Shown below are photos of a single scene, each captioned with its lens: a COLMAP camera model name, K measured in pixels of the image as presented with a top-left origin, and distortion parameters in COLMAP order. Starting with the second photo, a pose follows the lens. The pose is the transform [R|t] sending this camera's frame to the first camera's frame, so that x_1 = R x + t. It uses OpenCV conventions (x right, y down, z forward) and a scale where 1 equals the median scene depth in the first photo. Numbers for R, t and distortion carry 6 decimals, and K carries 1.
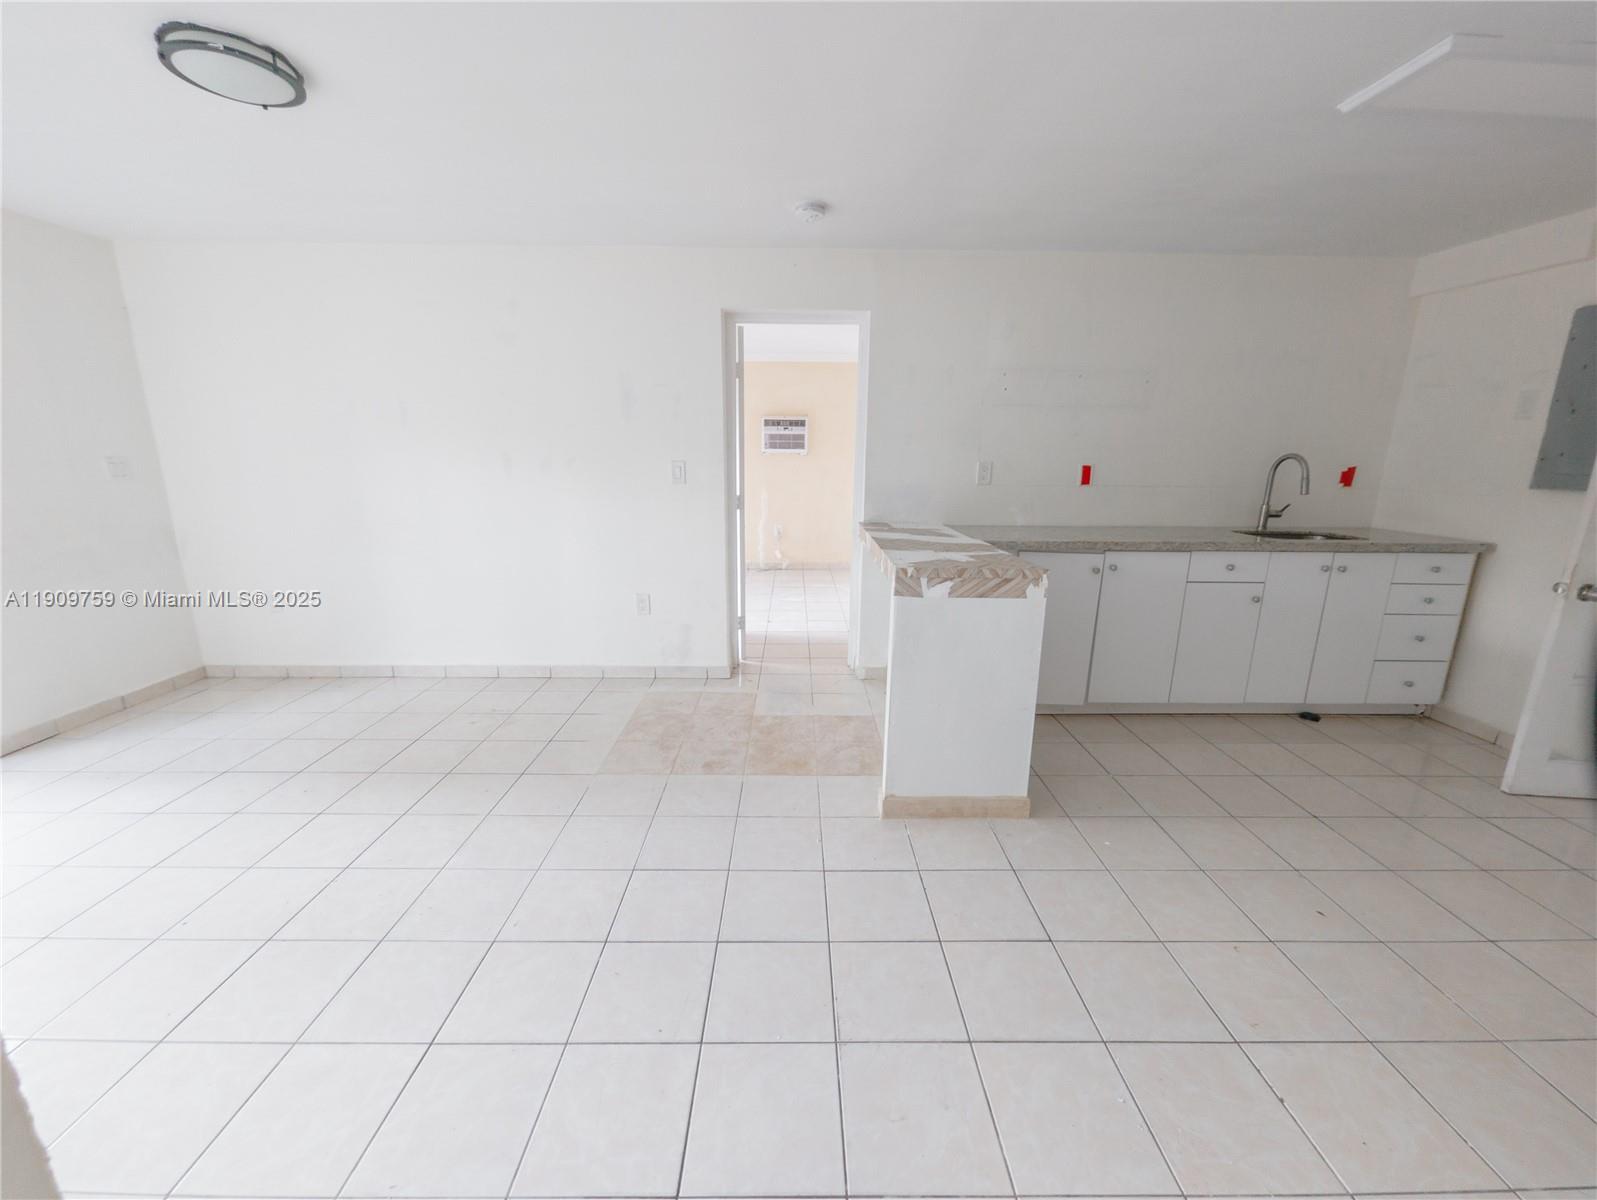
lens RADIAL K [[637.1, 0, 796.6], [0, 637.1, 597.1], [0, 0, 1]] dist [-0.001118, -0.000514]
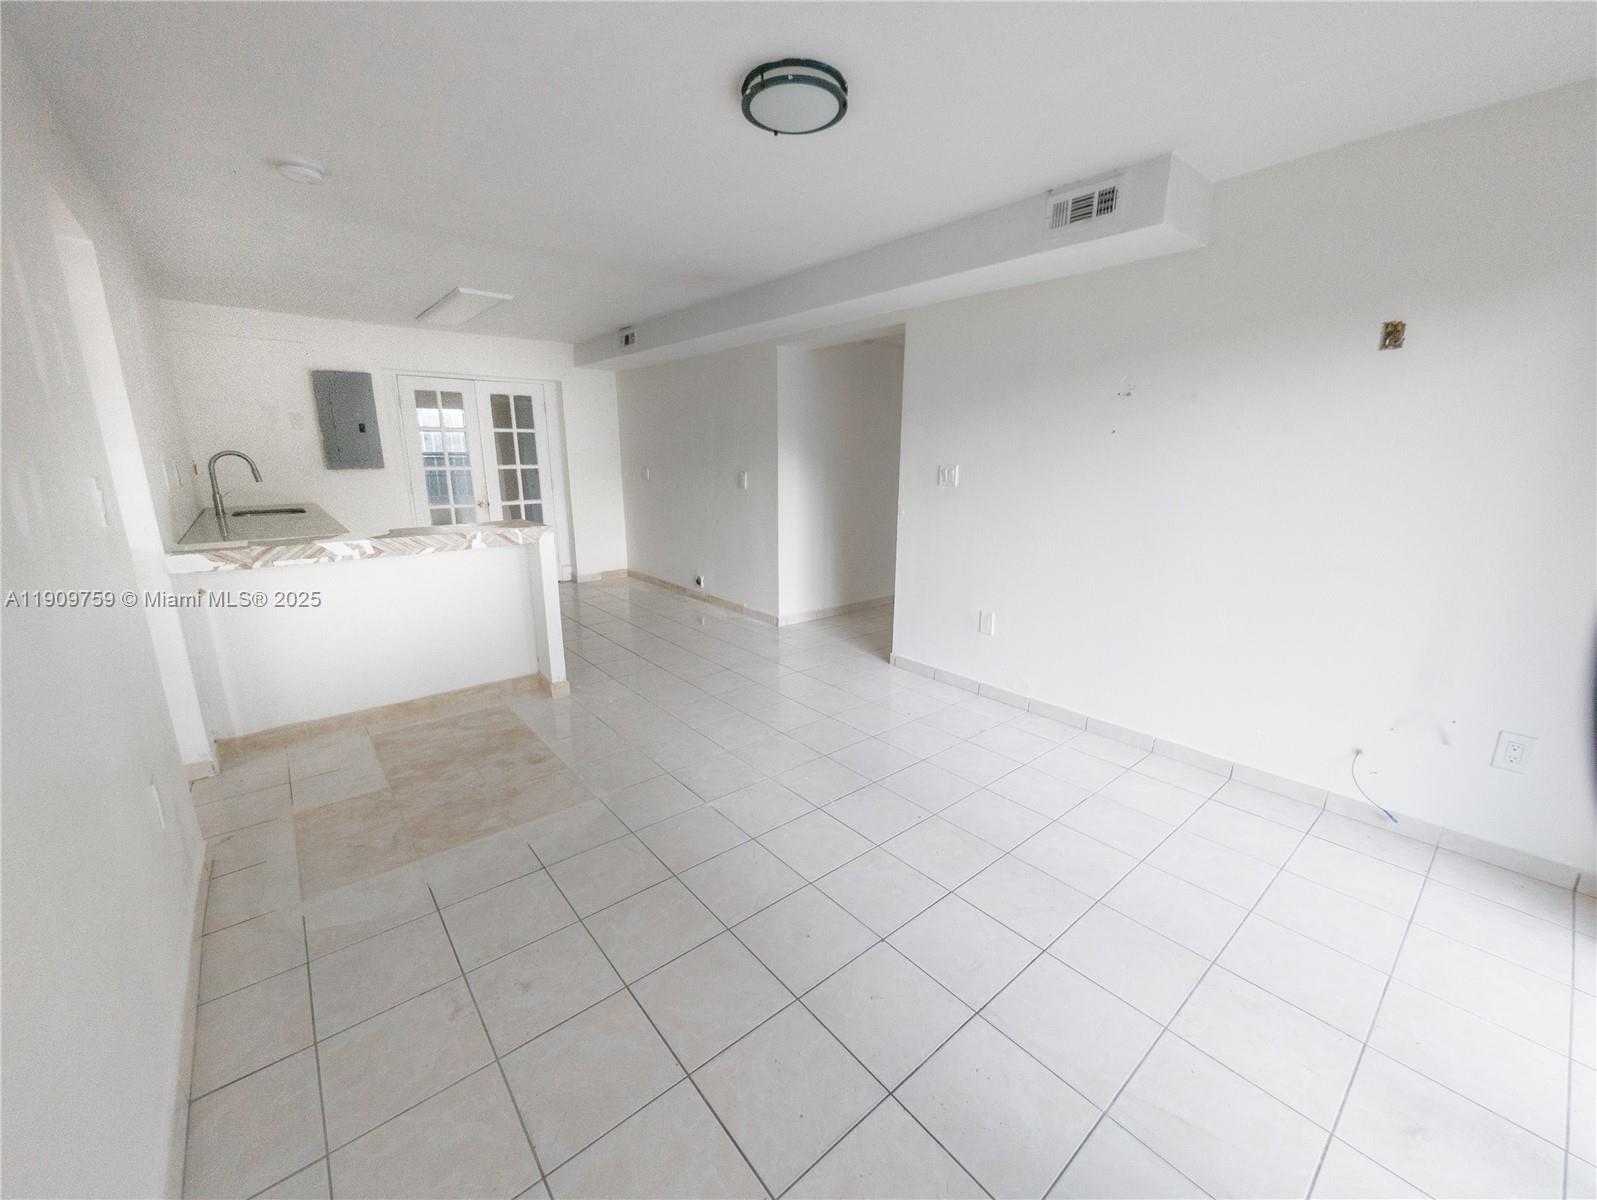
lens RADIAL K [[637.1, 0, 796.8], [0, 637.1, 598.0], [0, 0, 1]] dist [-0.001118, -0.000514]
pose [[-0.628845, -0.182944, 0.755702, -0.995182], [0.176964, 0.912742, 0.368219, -0.243978], [-0.757125, 0.365285, -0.541599, 1.015073]]
